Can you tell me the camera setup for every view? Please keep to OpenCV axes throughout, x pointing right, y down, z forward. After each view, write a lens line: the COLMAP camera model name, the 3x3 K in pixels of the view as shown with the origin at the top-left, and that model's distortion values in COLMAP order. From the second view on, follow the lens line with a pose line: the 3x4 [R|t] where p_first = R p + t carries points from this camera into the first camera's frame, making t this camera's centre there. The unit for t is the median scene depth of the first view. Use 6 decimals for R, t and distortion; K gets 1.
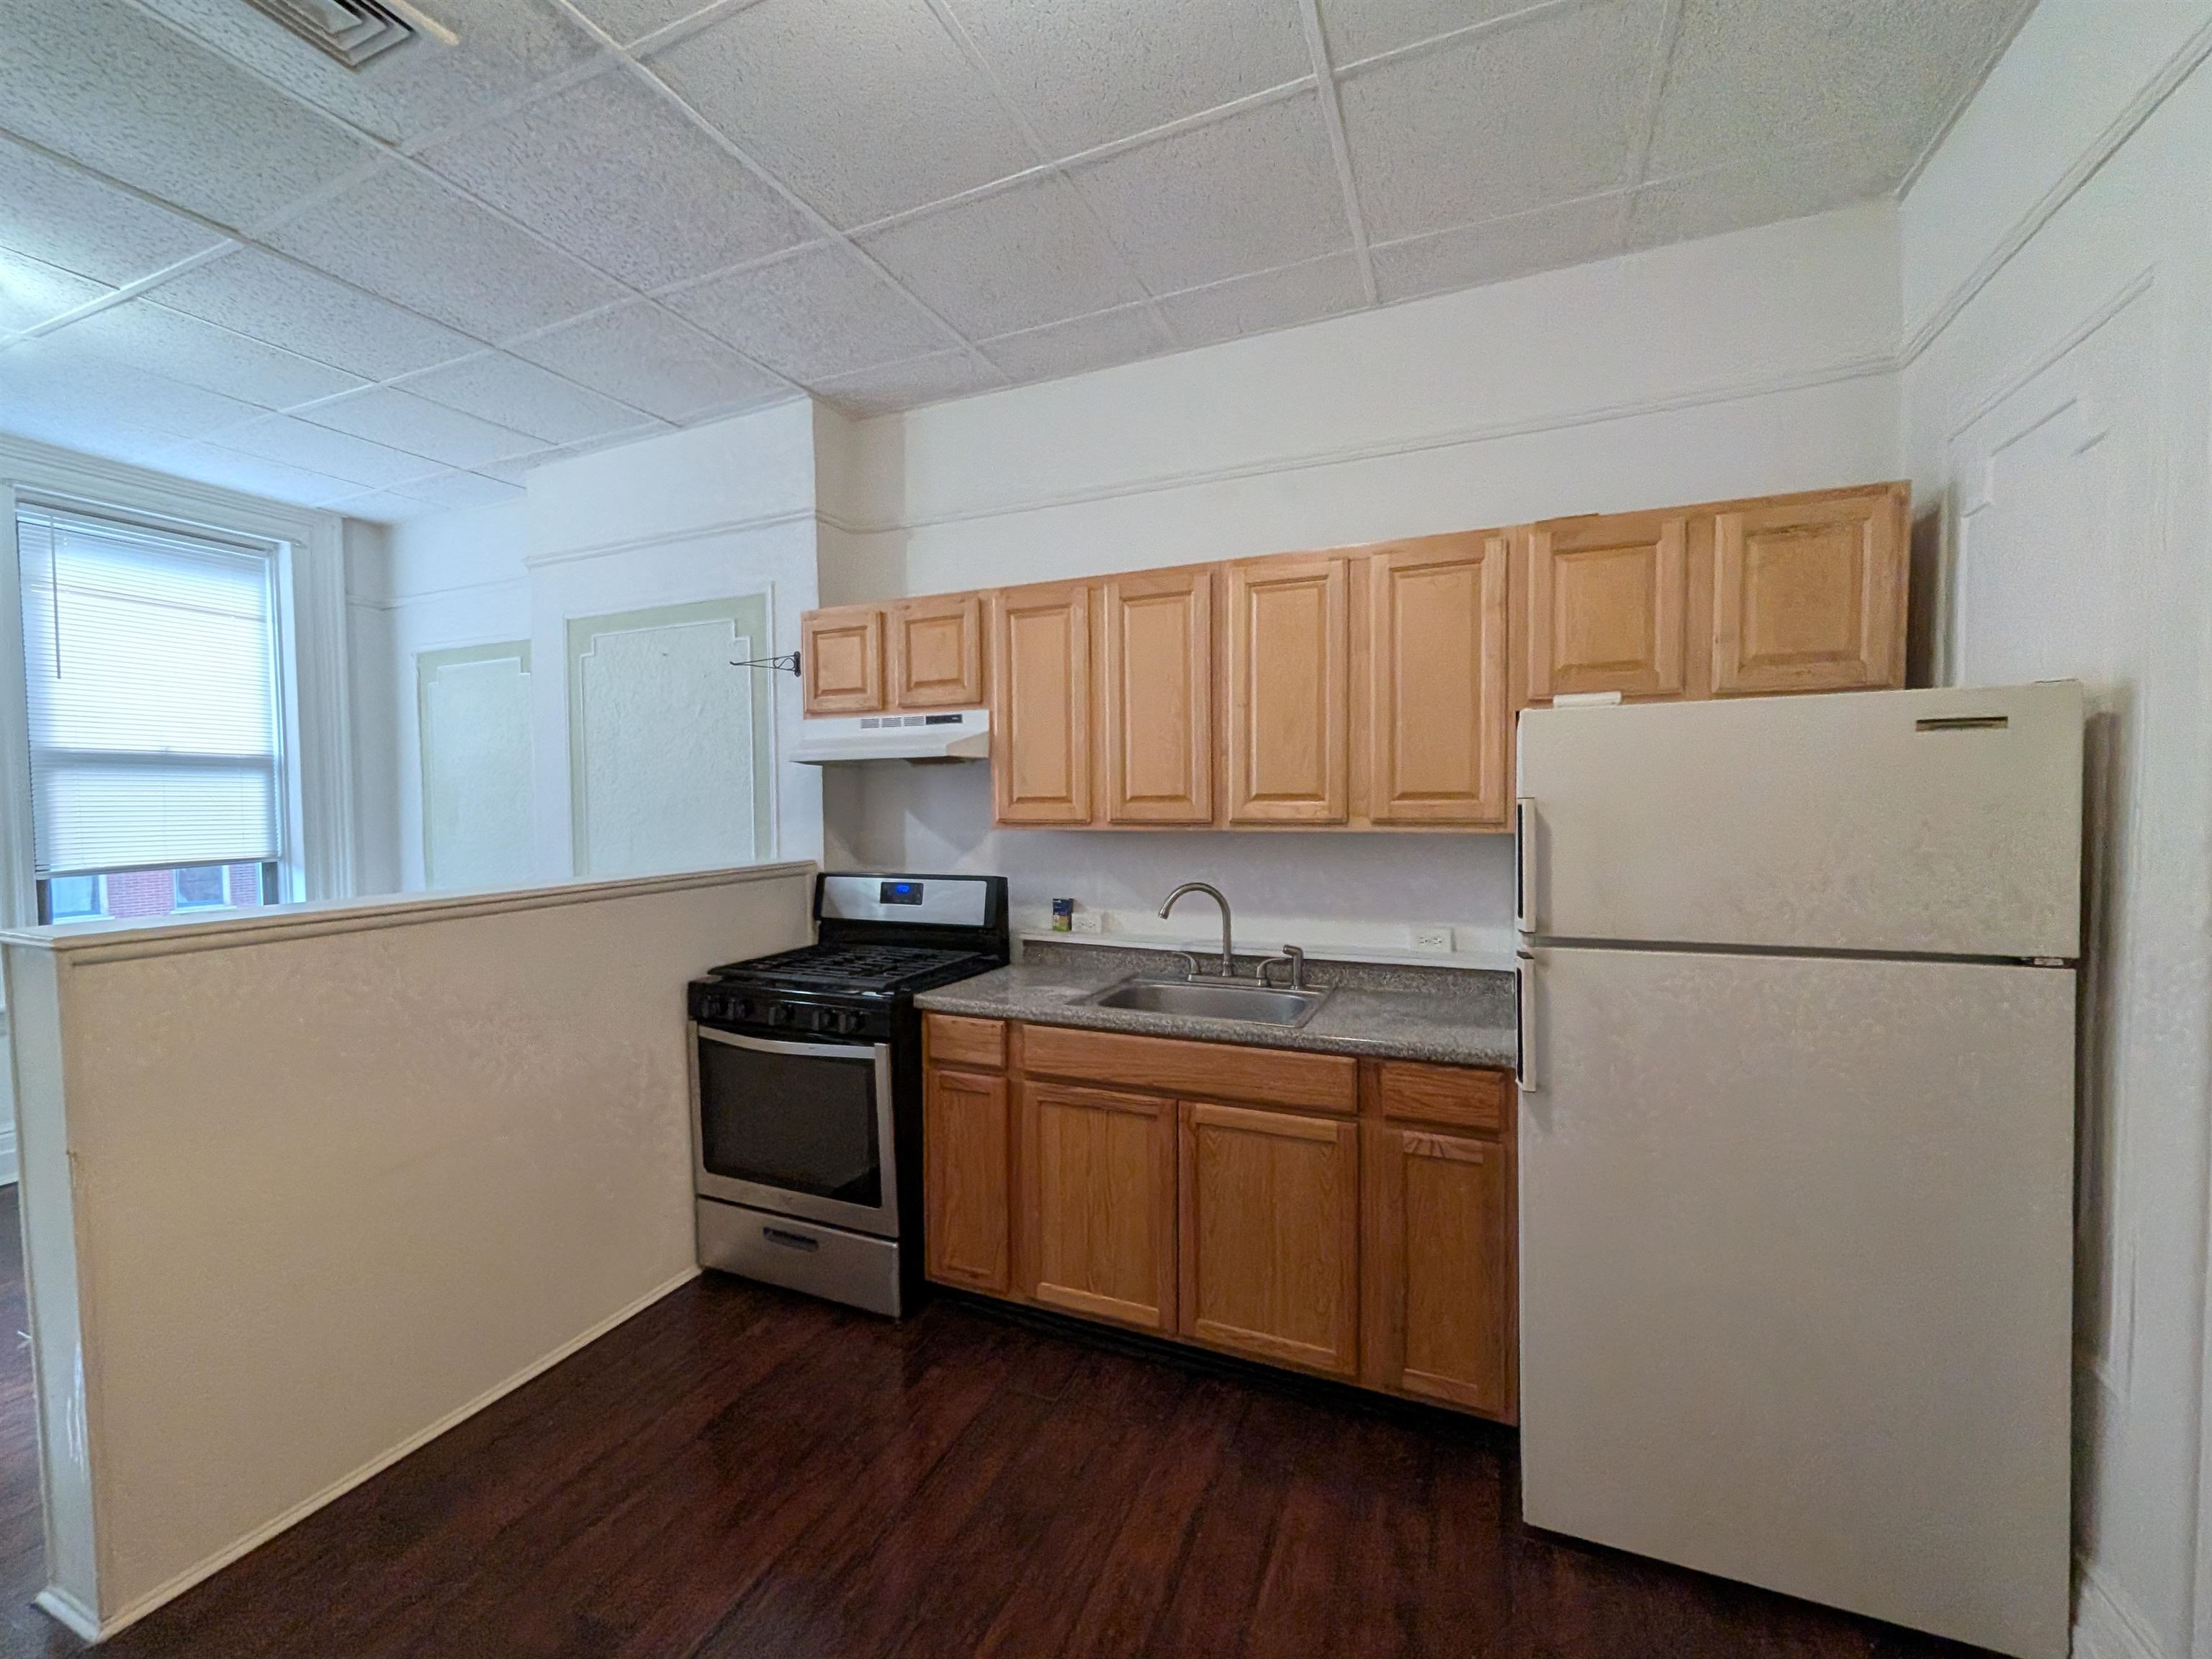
lens RADIAL K [[884.0, 0, 1103.9], [0, 884.0, 834.3], [0, 0, 1]] dist [0.004341, 0.000393]
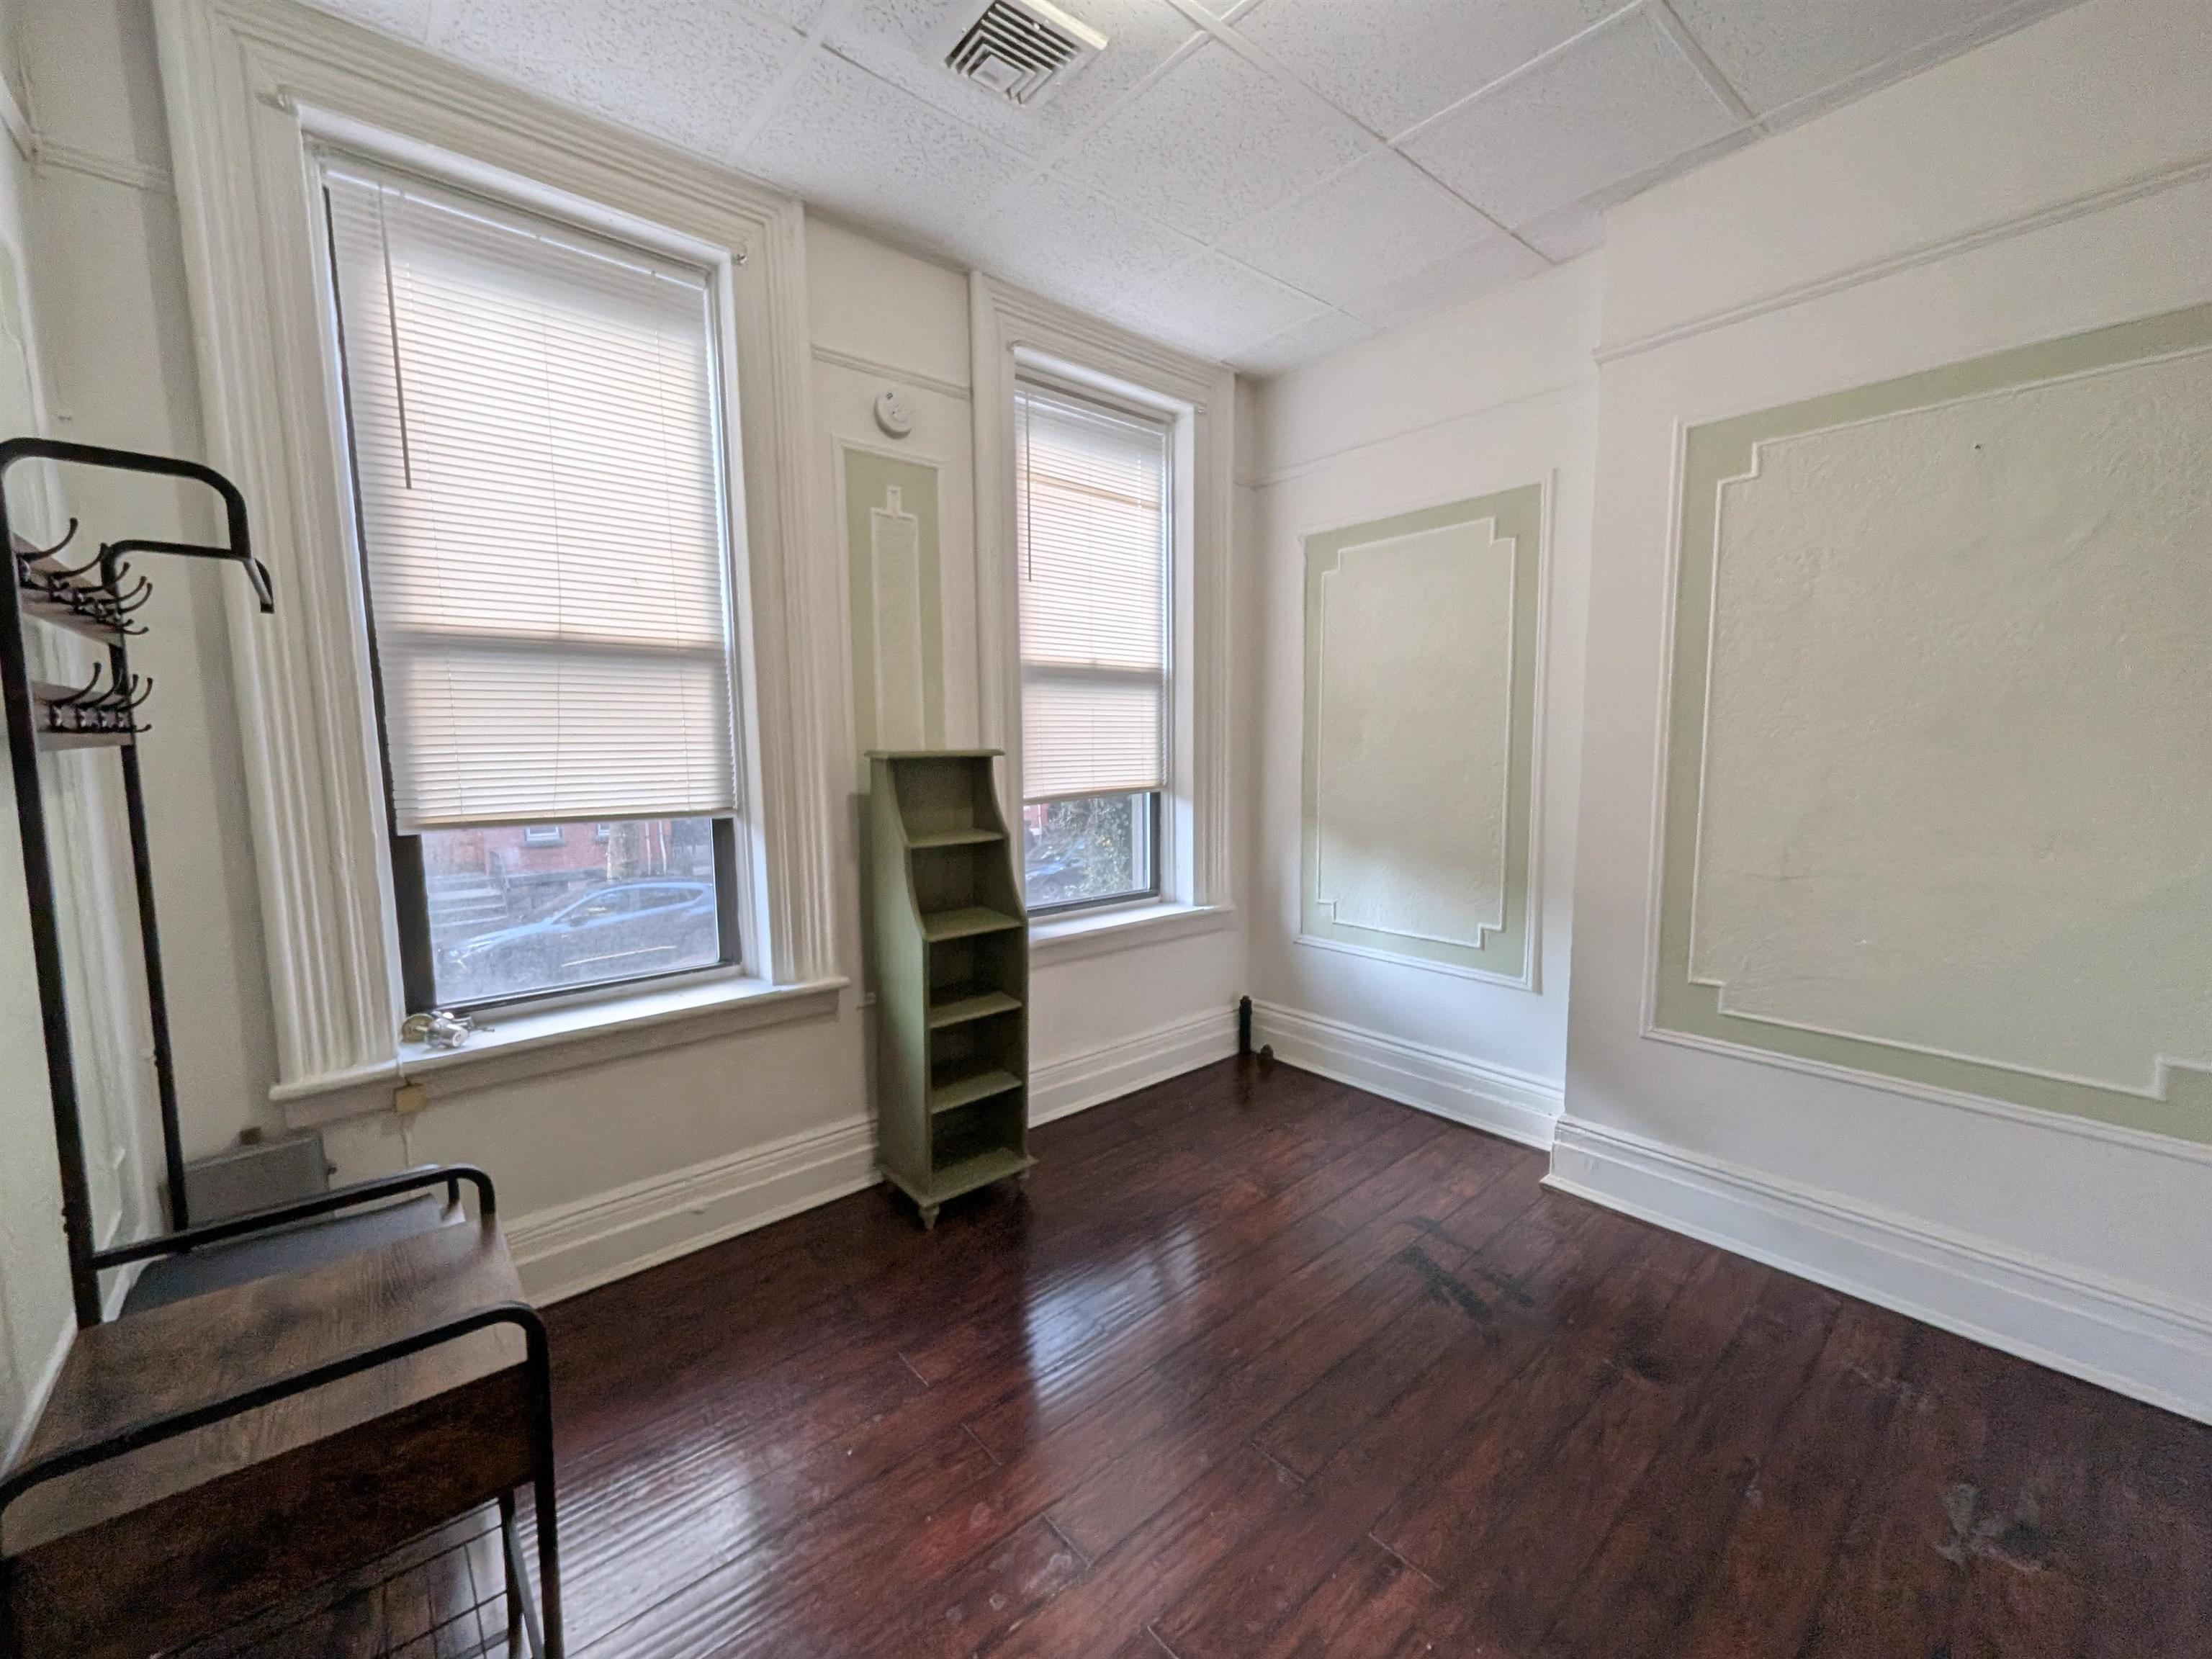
lens RADIAL K [[884.0, 0, 1104.1], [0, 884.0, 832.7], [0, 0, 1]] dist [0.004341, 0.000393]
pose [[0.898613, 0.046183, -0.436305, -0.880123], [-0.013818, 0.996930, 0.077066, 0.007676], [0.438525, -0.063224, 0.896492, 0.278389]]
